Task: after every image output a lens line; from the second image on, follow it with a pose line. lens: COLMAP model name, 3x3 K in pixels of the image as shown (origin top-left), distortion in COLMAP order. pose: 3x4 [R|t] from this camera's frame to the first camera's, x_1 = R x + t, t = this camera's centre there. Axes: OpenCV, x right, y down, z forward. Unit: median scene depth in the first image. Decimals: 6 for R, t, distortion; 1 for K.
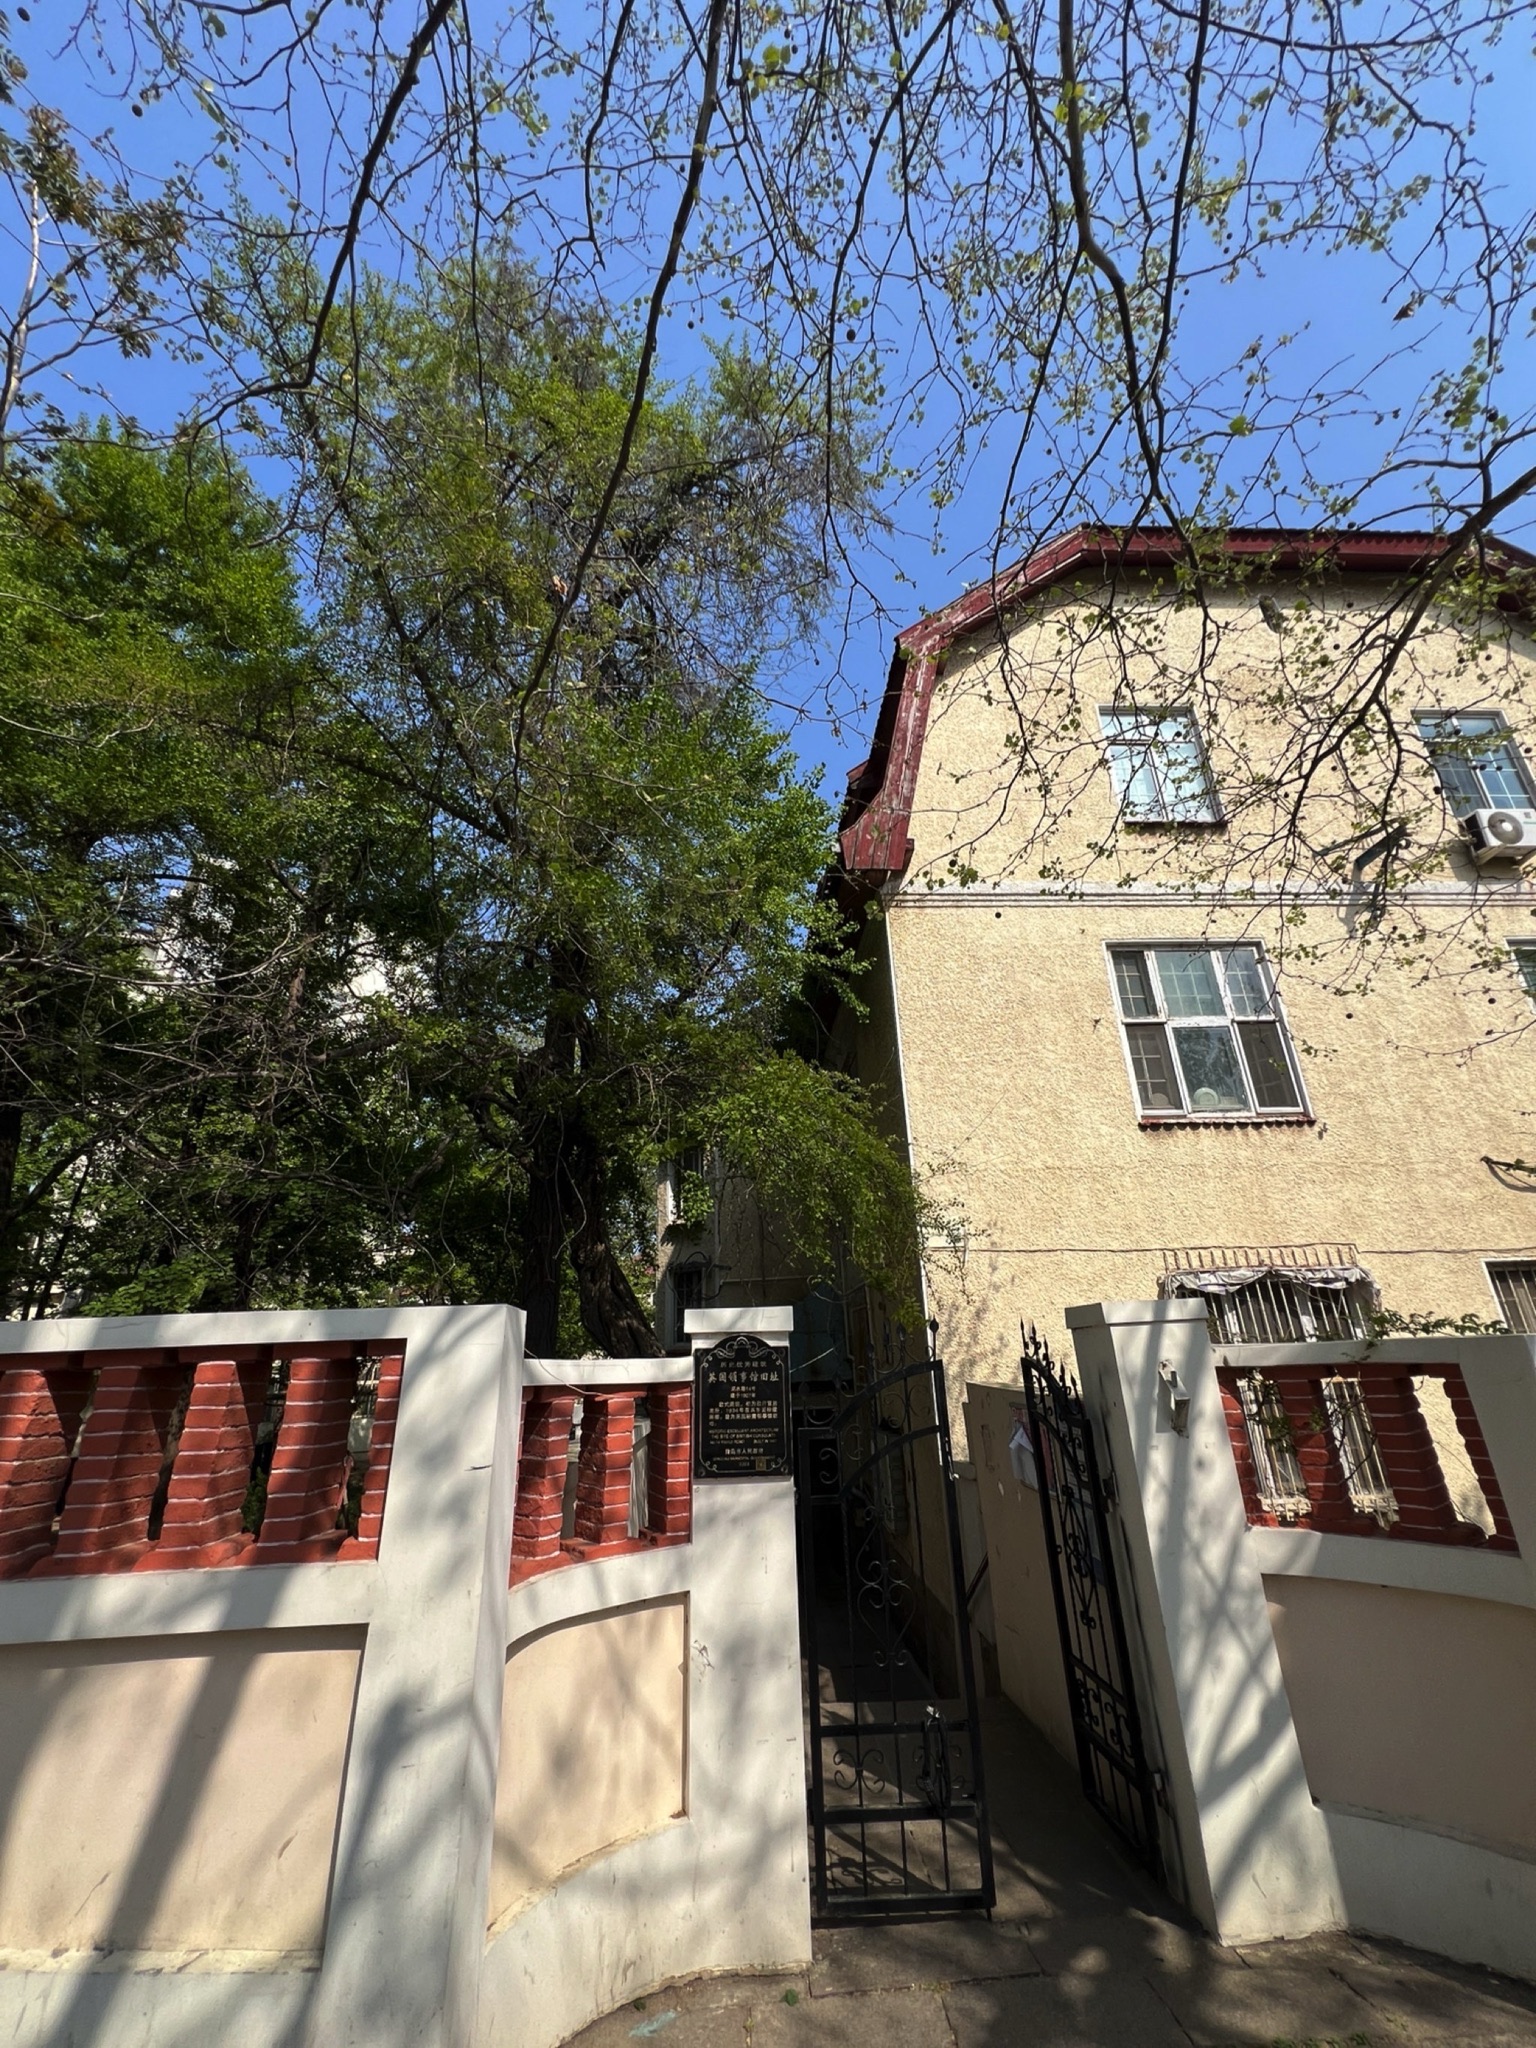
lens RADIAL K [[826.6, 0, 769.9], [0, 826.6, 1021.0], [0, 0, 1]] dist [0.000278, 0.001074]
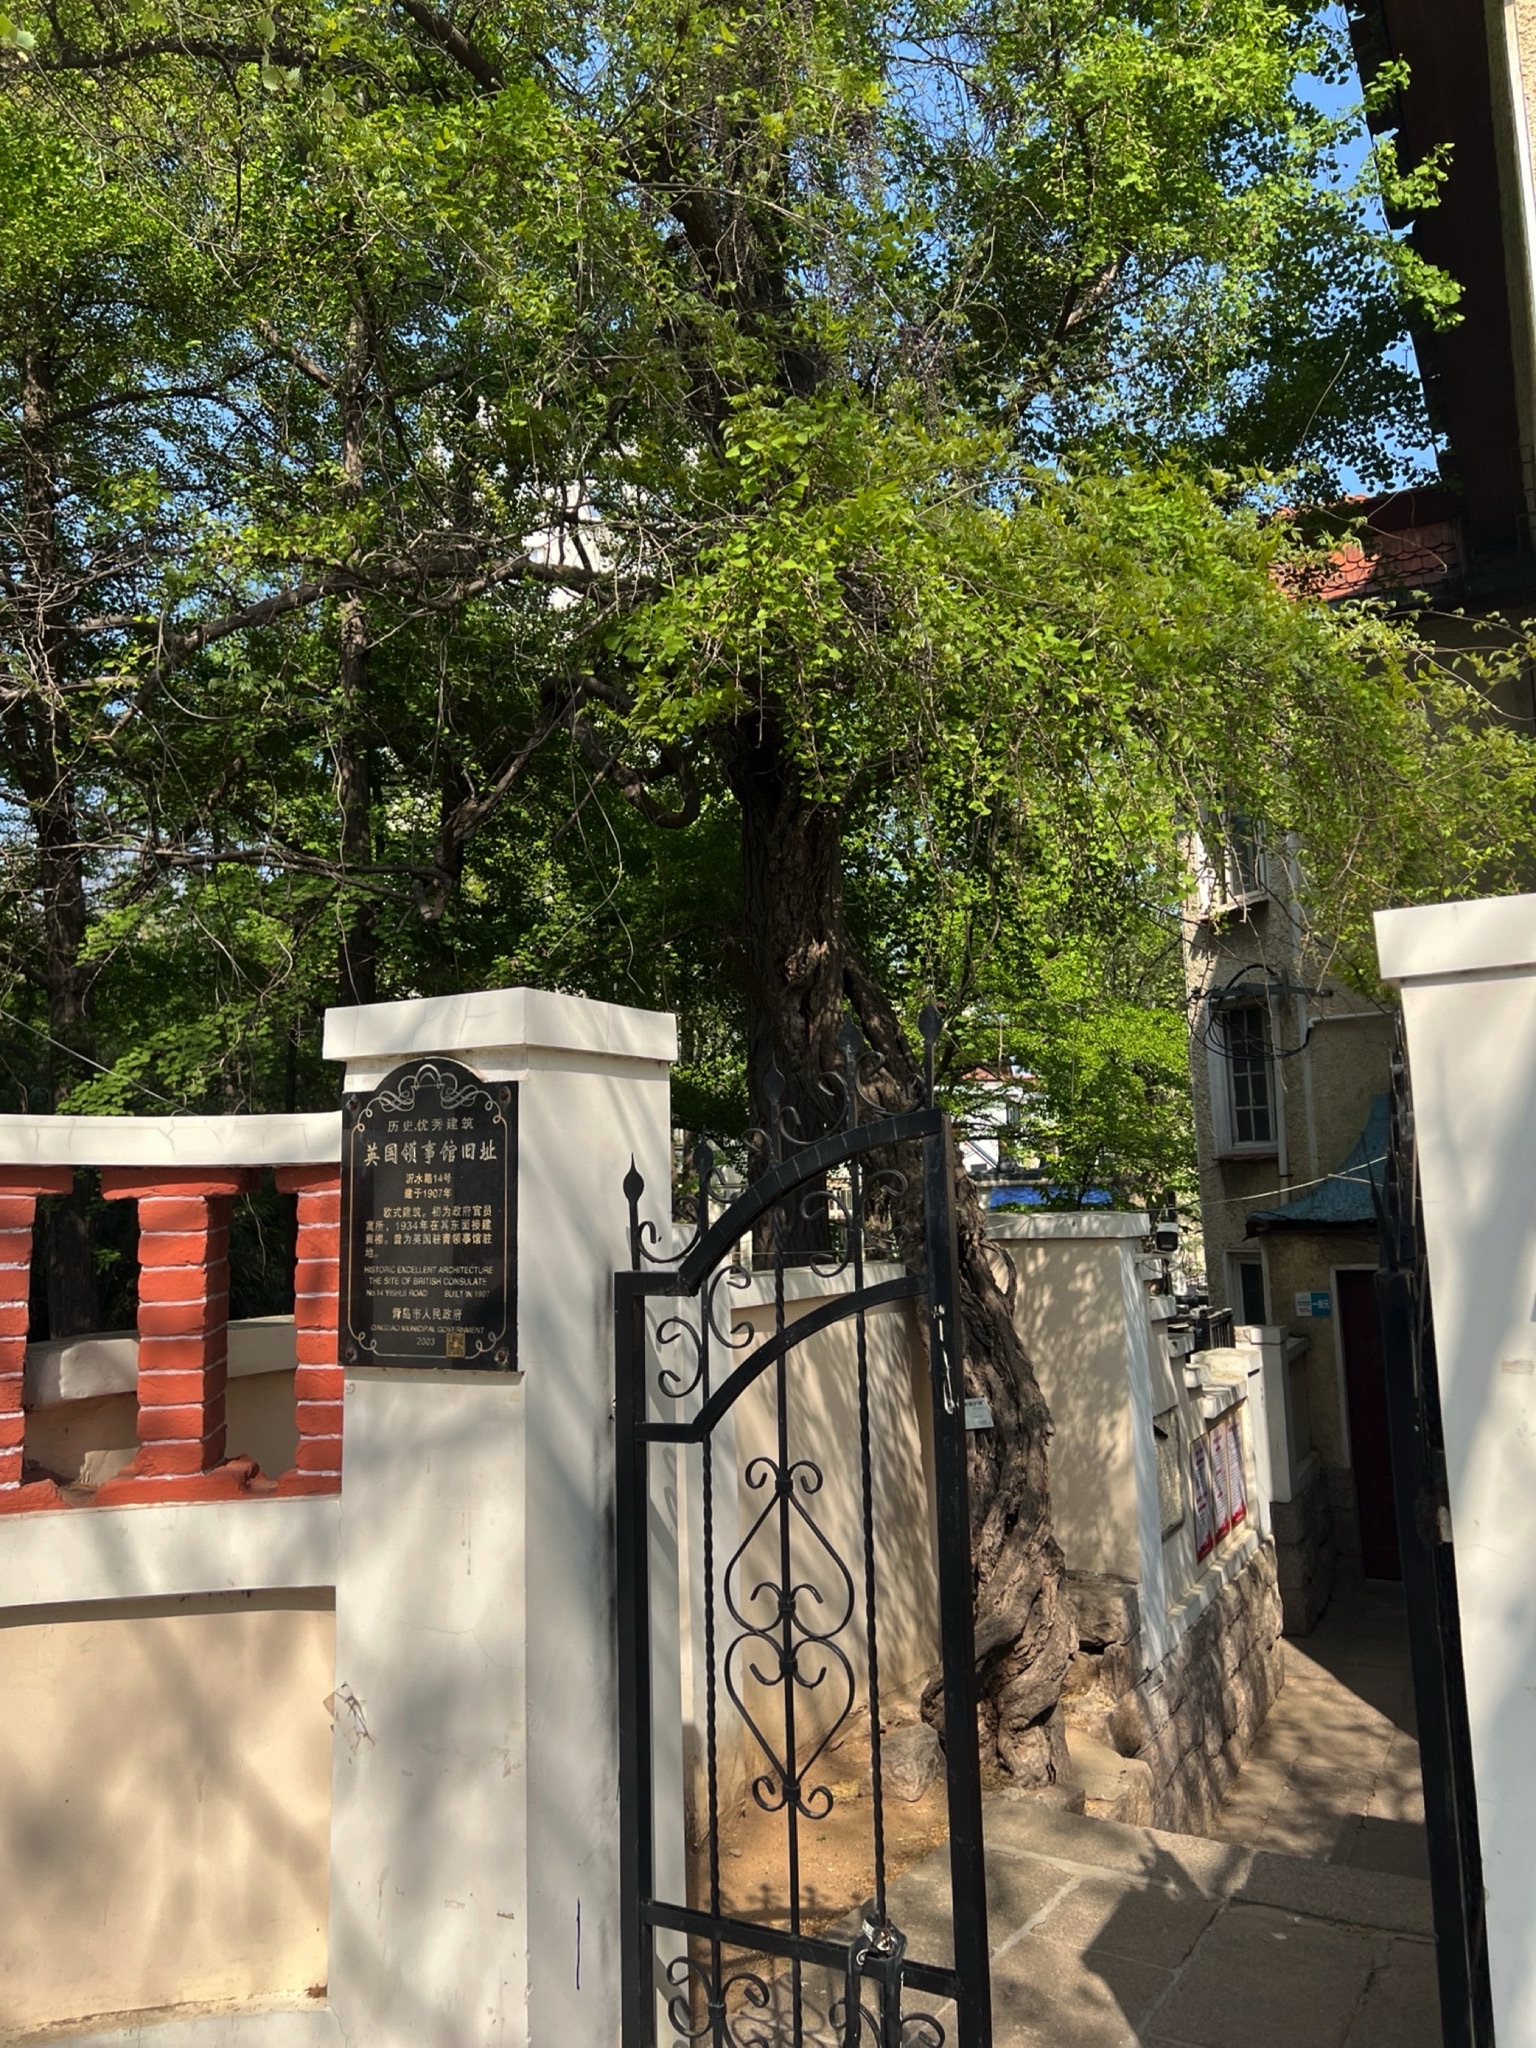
lens RADIAL K [[1548.3, 0, 772.5], [0, 1548.3, 1013.2], [0, 0, 1]] dist [0.047931, -0.055041]
pose [[0.861936, -0.054262, -0.504104, 0.510976], [0.189353, 0.956767, 0.220775, 0.219642], [0.470331, -0.285747, 0.834947, 0.440984]]
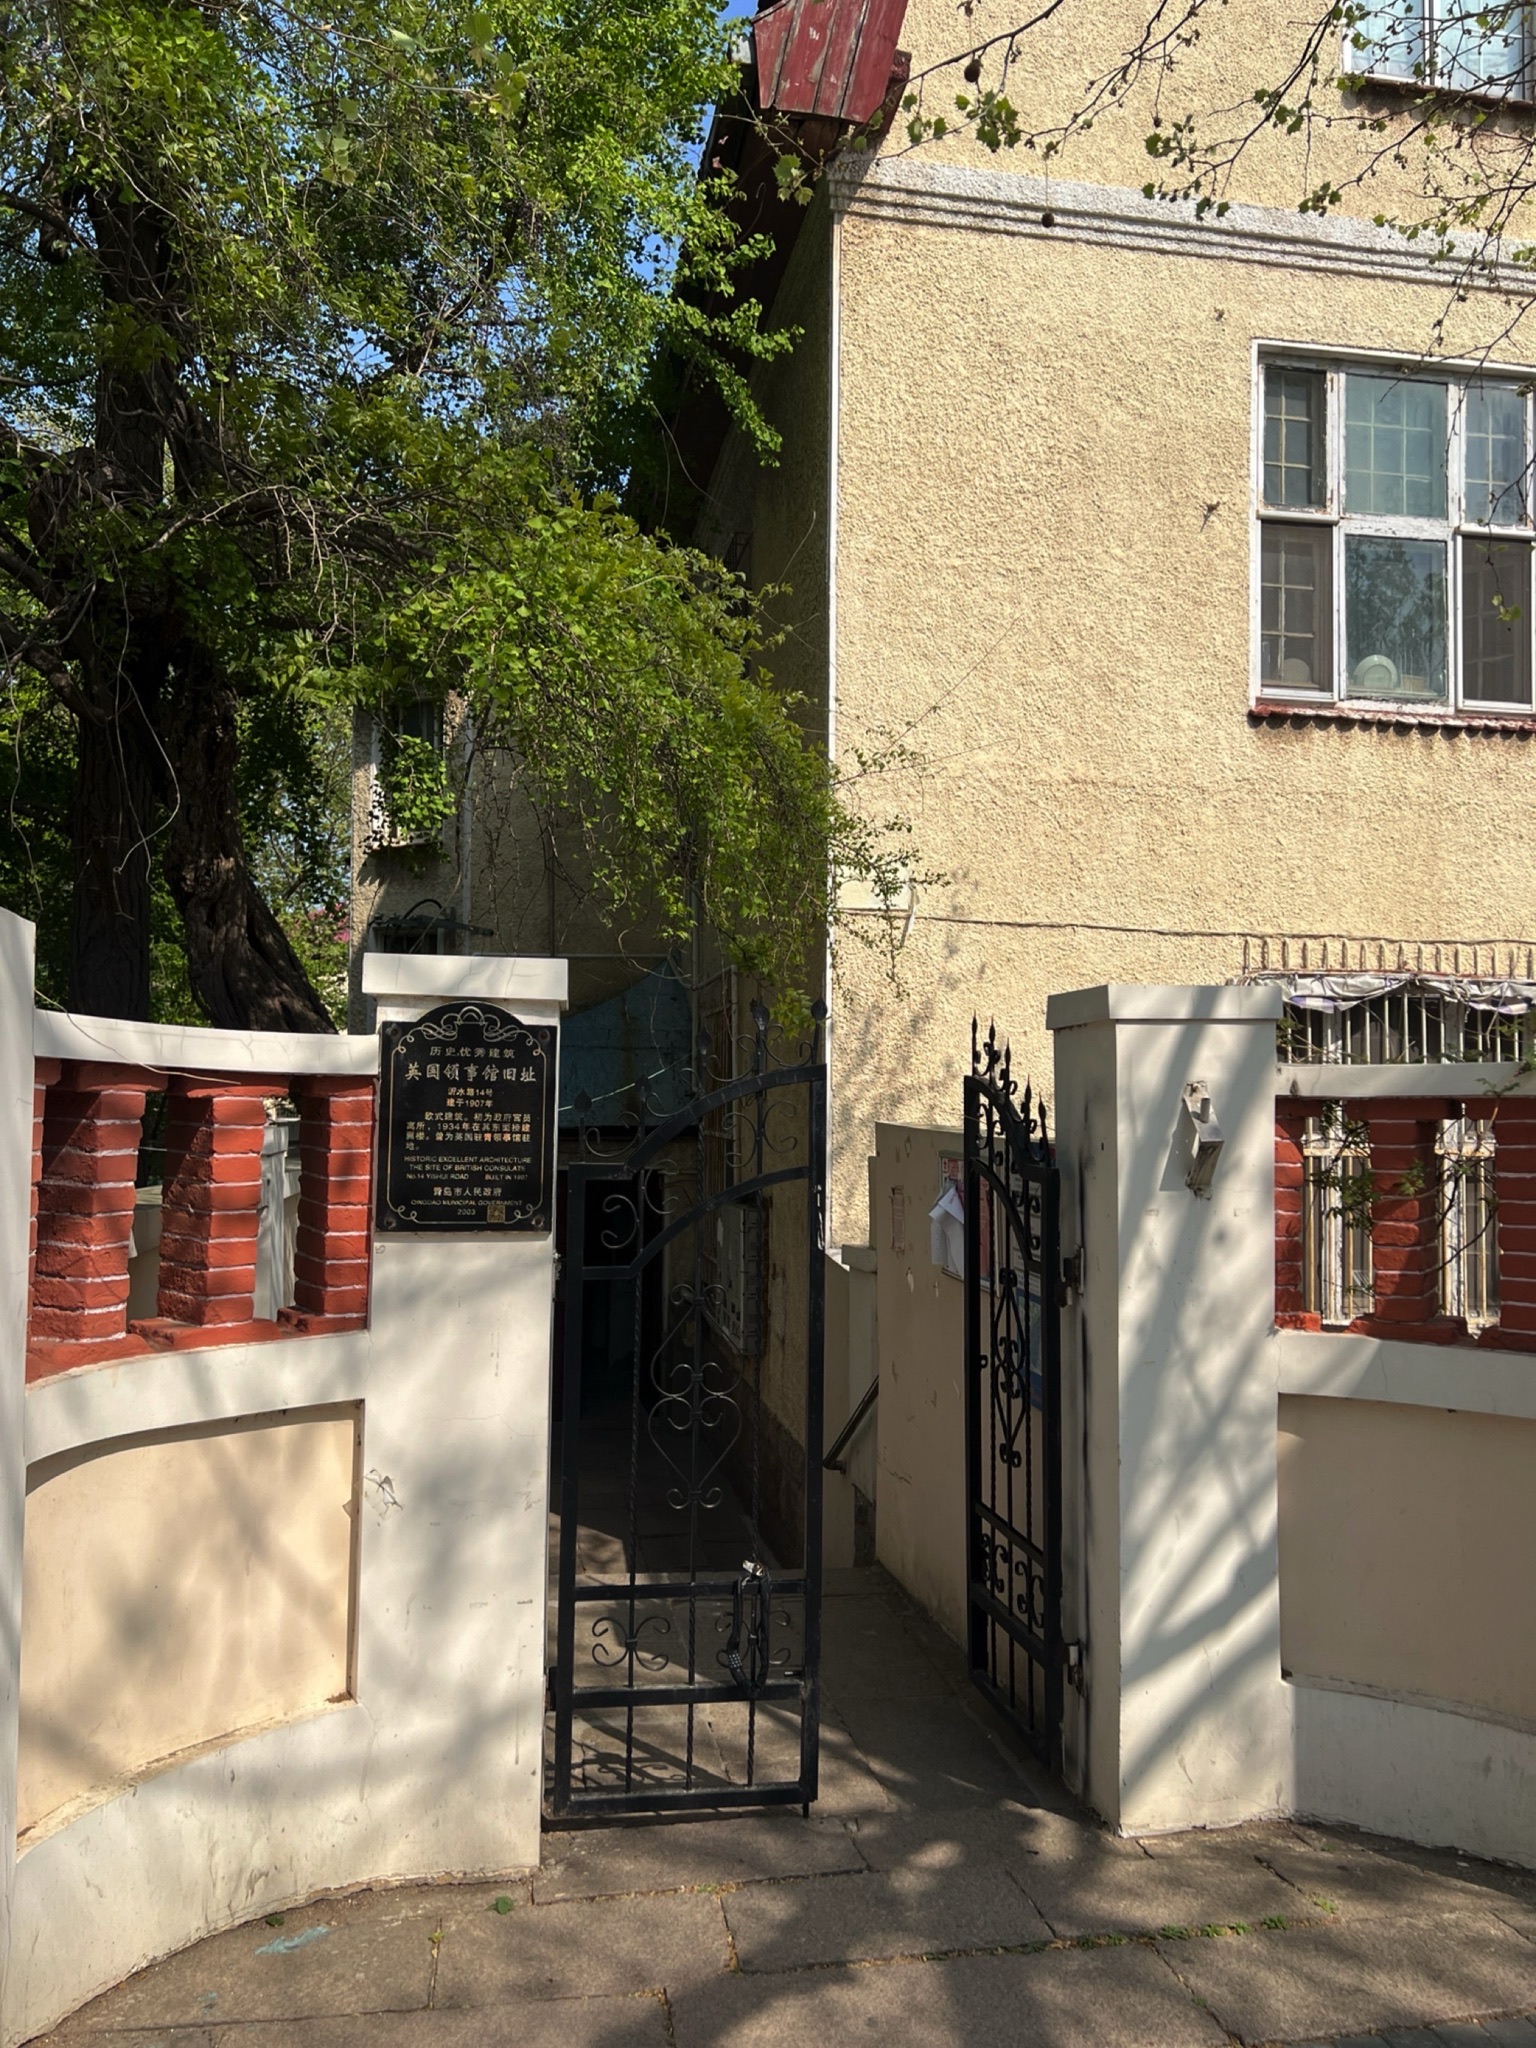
lens RADIAL K [[1548.3, 0, 787.1], [0, 1548.3, 1038.6], [0, 0, 1]] dist [0.047931, -0.055041]
pose [[0.988916, 0.050165, 0.139742, 0.031062], [-0.094186, 0.939533, 0.329252, 0.043779], [-0.114775, -0.338764, 0.933844, 0.006984]]
